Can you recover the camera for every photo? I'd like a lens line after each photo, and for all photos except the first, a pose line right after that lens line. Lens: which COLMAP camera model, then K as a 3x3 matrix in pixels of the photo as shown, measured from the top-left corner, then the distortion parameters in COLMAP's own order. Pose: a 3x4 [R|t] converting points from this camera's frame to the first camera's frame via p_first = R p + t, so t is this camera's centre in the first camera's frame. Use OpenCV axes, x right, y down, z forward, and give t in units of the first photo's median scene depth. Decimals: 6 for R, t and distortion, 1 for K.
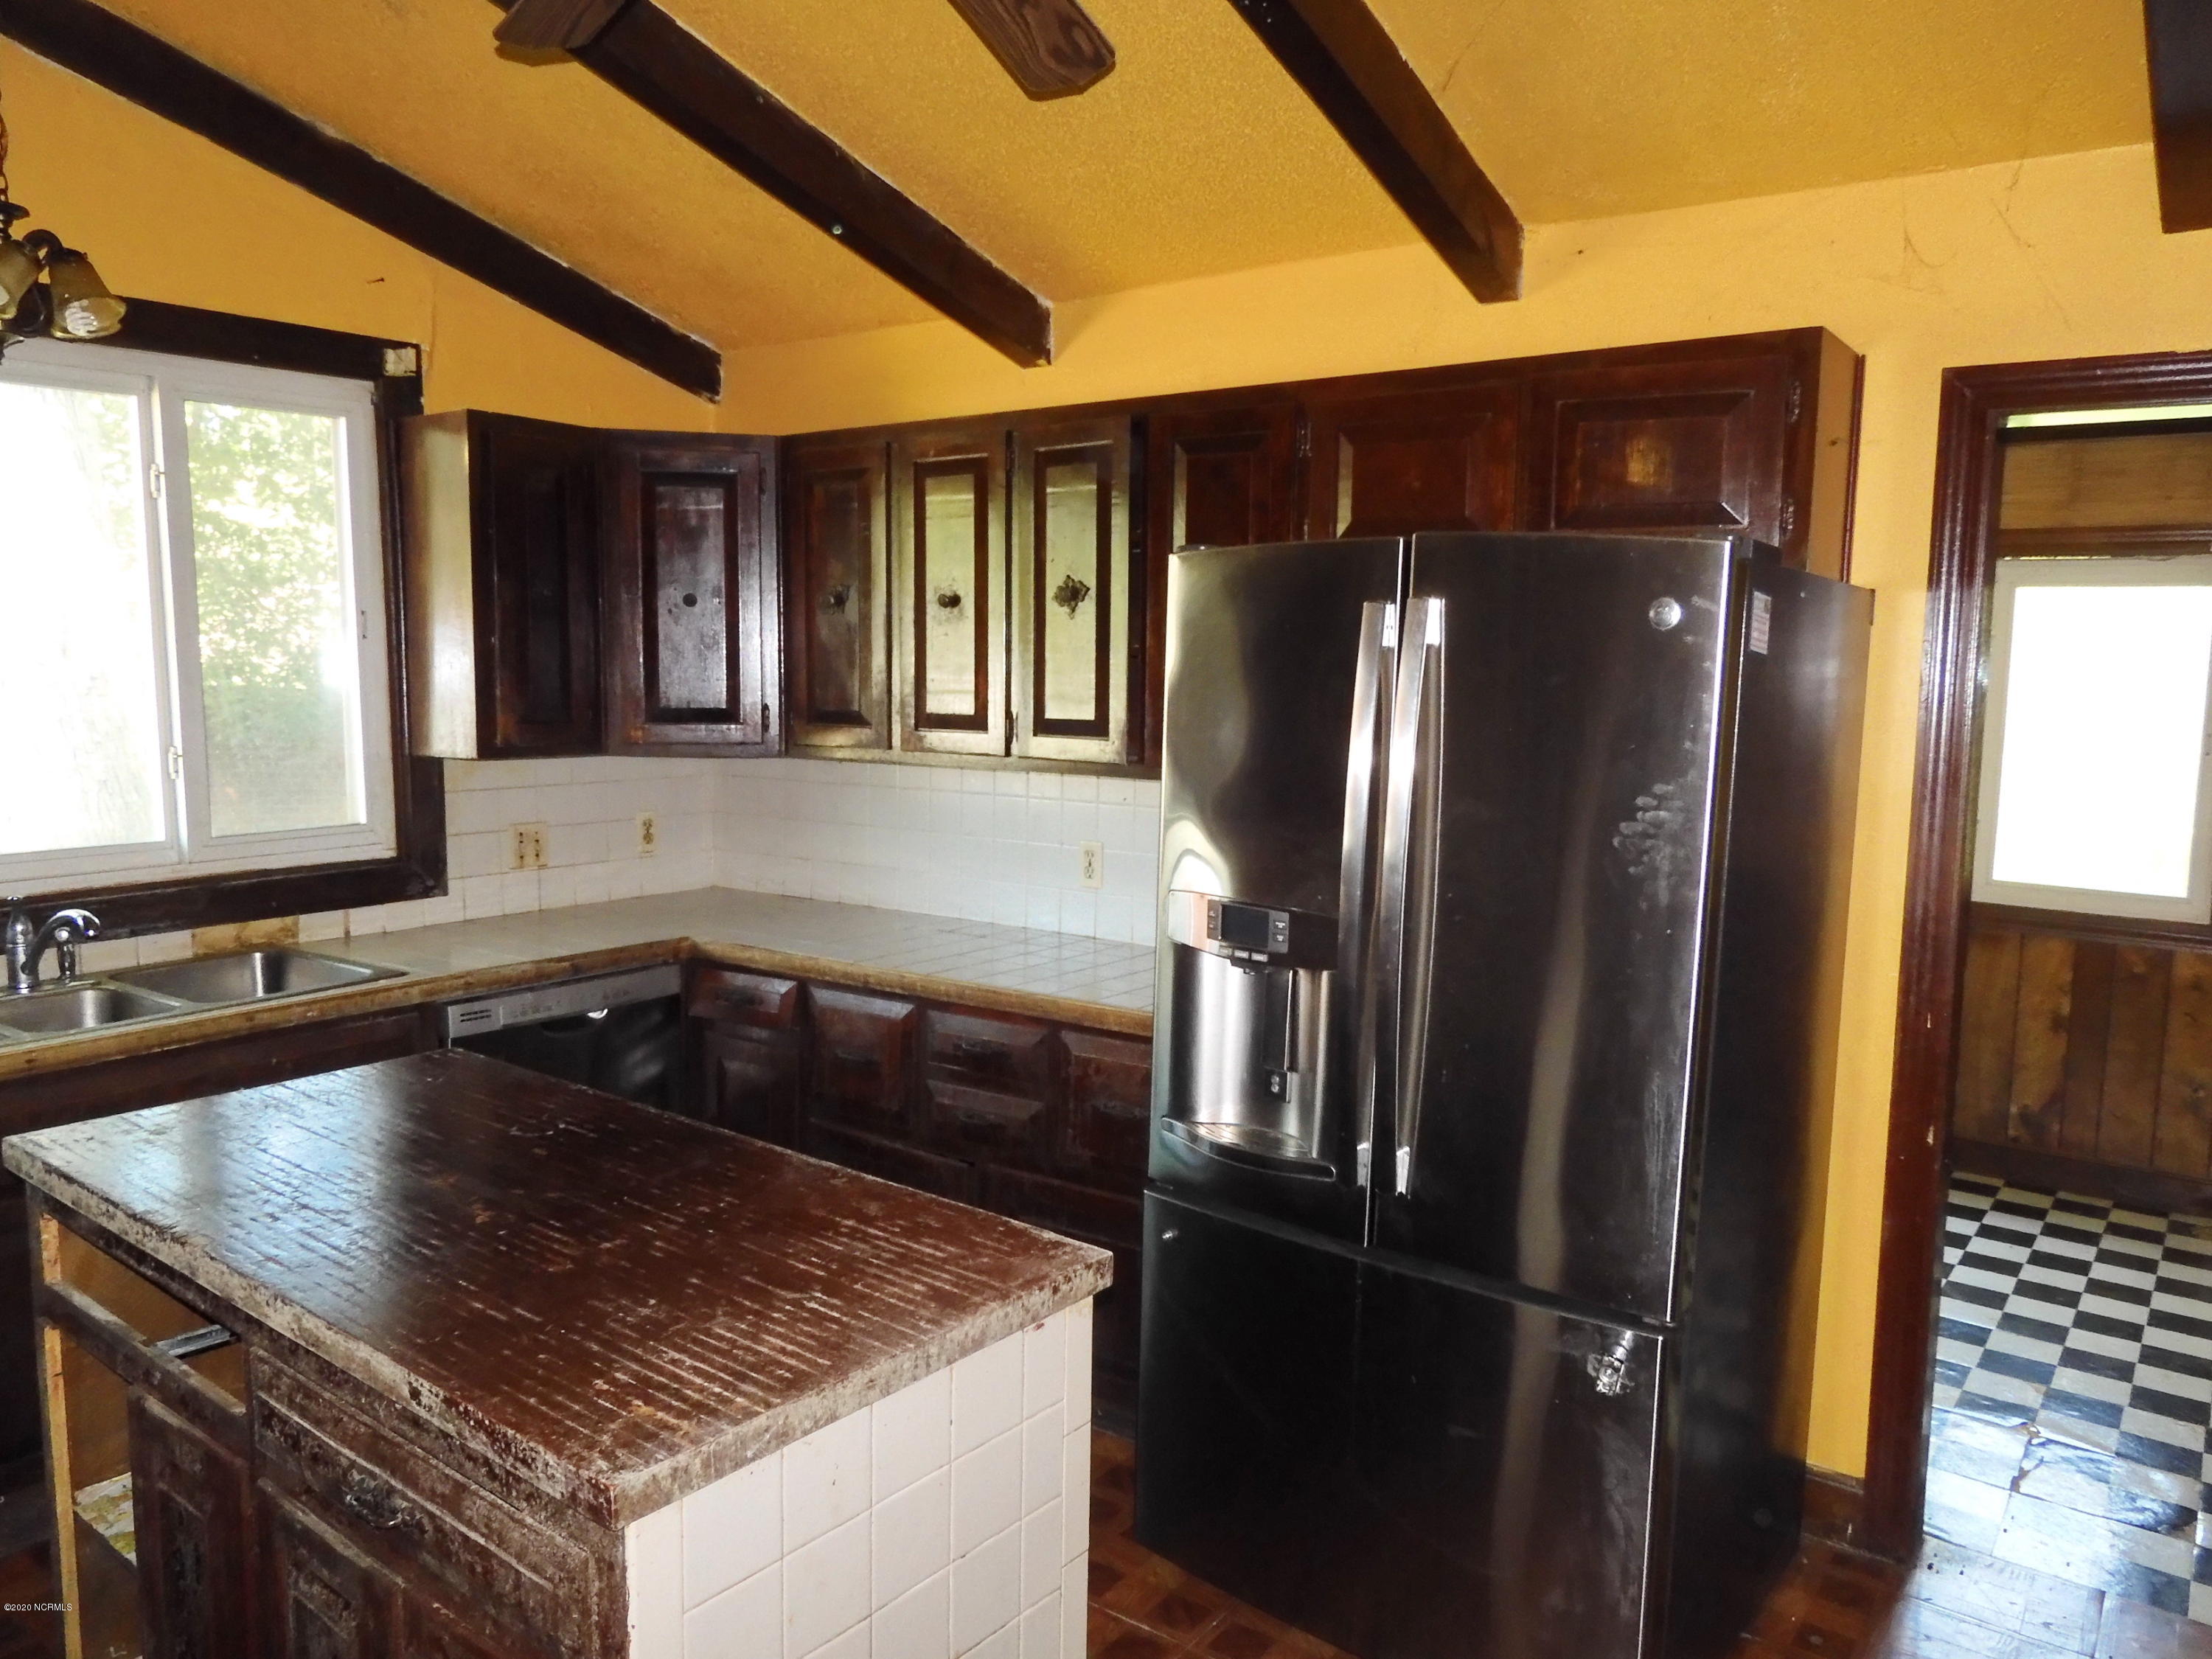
lens RADIAL K [[1584.9, 0, 1088.0], [0, 1584.9, 824.7], [0, 0, 1]] dist [0.003903, 0.001481]
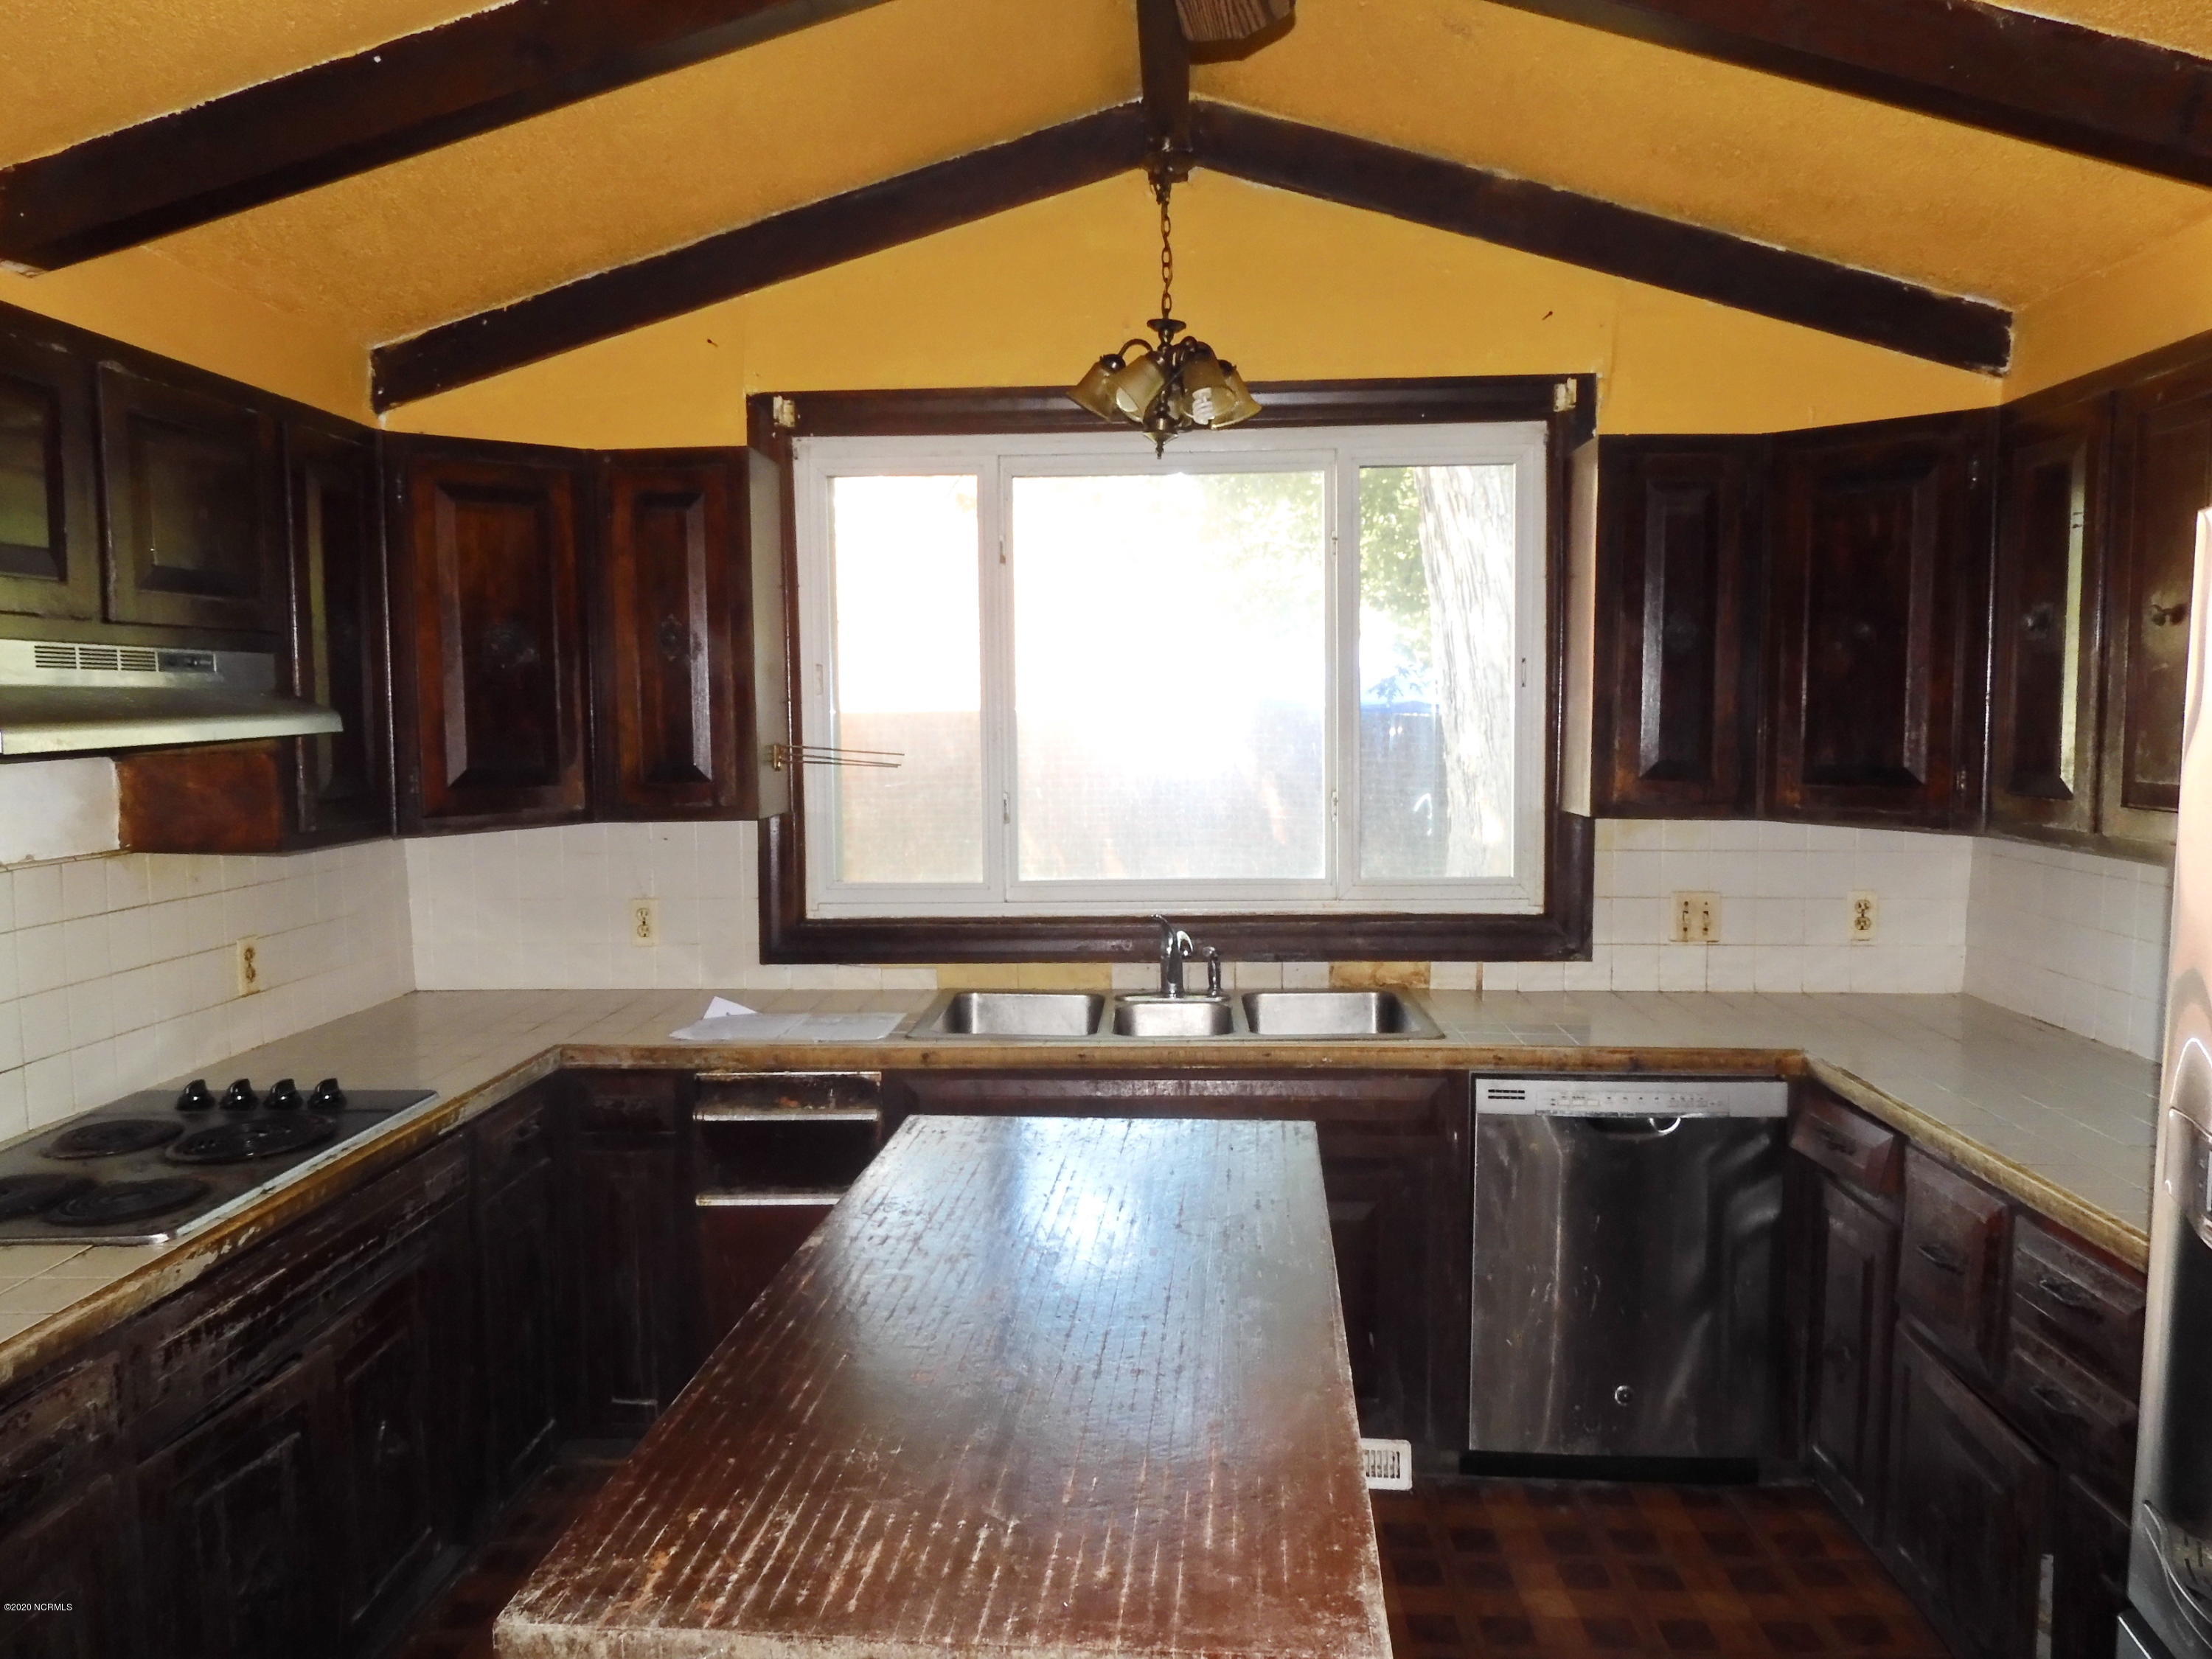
lens RADIAL K [[1584.9, 0, 1106.9], [0, 1584.9, 824.2], [0, 0, 1]] dist [0.003903, 0.001481]
pose [[0.562070, 0.053573, -0.825353, 0.212637], [-0.077802, 0.996900, 0.011724, -0.025985], [0.823422, 0.057625, 0.564495, 0.256422]]
